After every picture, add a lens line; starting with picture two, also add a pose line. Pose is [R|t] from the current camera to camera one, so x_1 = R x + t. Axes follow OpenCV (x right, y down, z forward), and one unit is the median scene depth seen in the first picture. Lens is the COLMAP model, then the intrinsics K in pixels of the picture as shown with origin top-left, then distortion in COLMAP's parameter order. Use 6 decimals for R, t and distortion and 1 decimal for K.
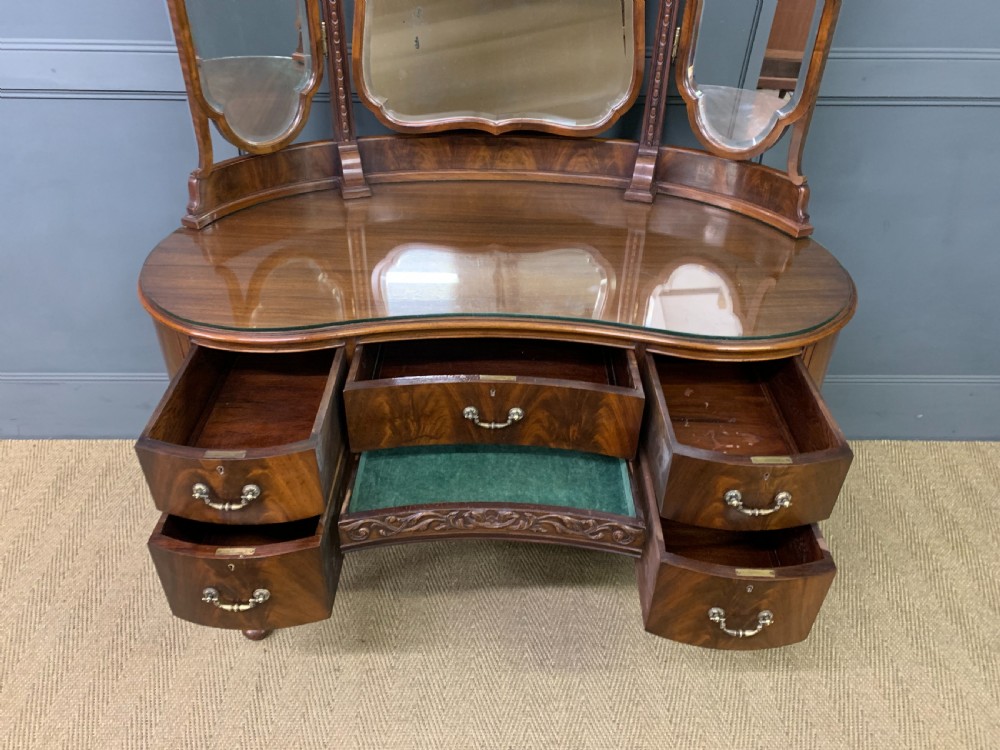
lens RADIAL K [[775.6, 0, 486.6], [0, 775.6, 381.0], [0, 0, 1]] dist [0.017218, -0.006223]
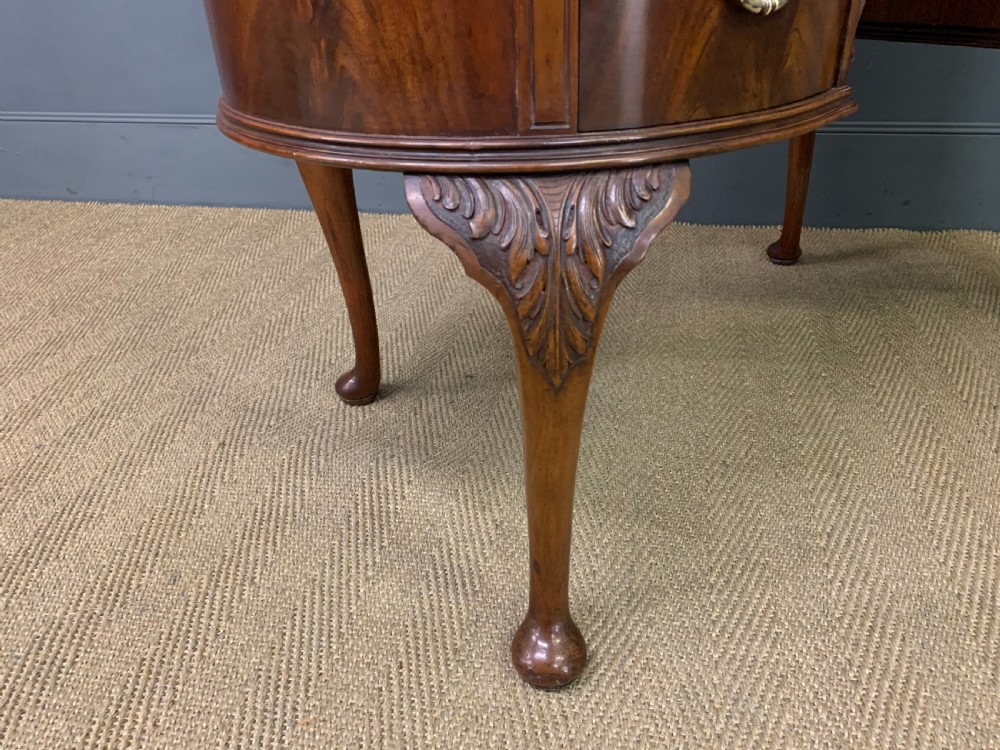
lens RADIAL K [[780.2, 0, 496.5], [0, 780.2, 383.1], [0, 0, 1]] dist [0.009004, 0.000462]
pose [[0.975637, 0.066948, -0.208925, -0.019315], [-0.091176, 0.989899, -0.108569, 0.458828], [0.199546, 0.124973, 0.971886, 0.320043]]
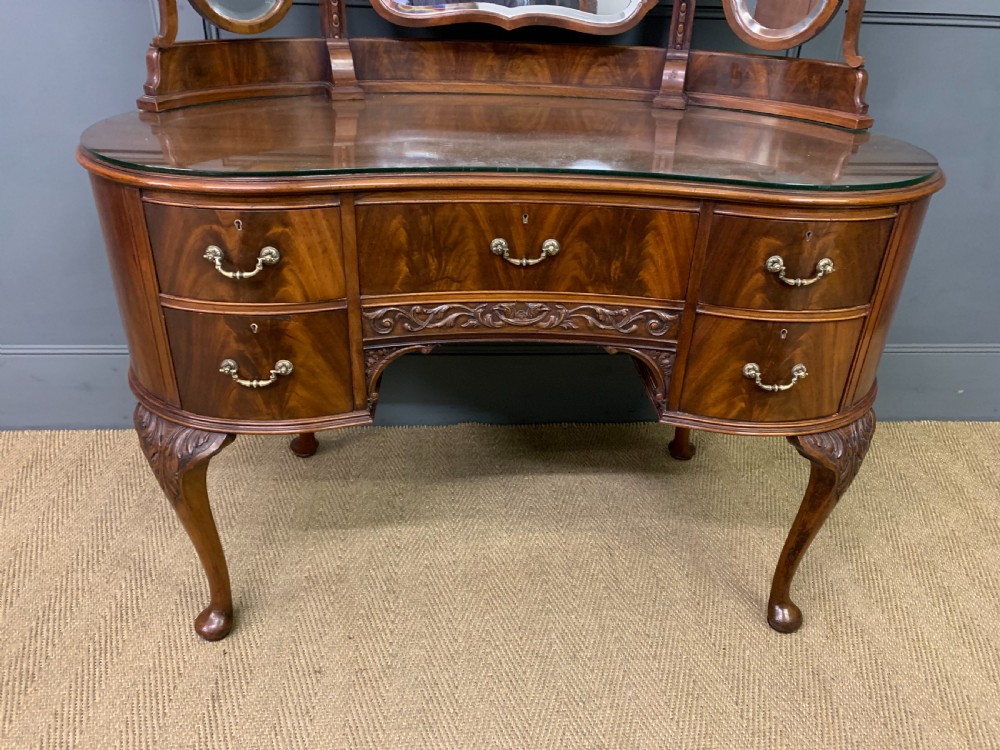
lens RADIAL K [[772.6, 0, 504.1], [0, 772.6, 373.2], [0, 0, 1]] dist [0.036561, -0.033643]
pose [[0.997621, -0.009555, 0.068272, -0.055827], [0.018211, 0.991694, -0.127320, 0.177672], [-0.066489, 0.128261, 0.989509, 0.173235]]
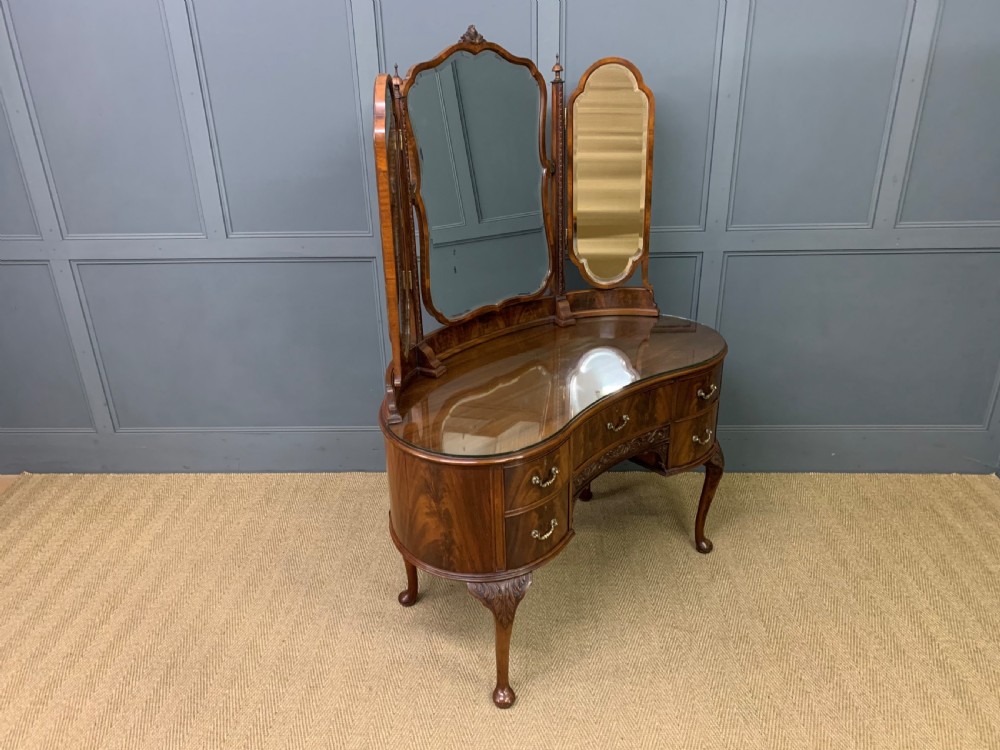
lens RADIAL K [[774.8, 0, 492.3], [0, 774.8, 387.8], [0, 0, 1]] dist [0.014552, -0.000188]
pose [[0.998100, -0.012907, -0.060255, -0.000100], [0.000795, 0.980436, -0.196838, 0.288172], [0.061616, 0.196416, 0.978583, -0.698722]]
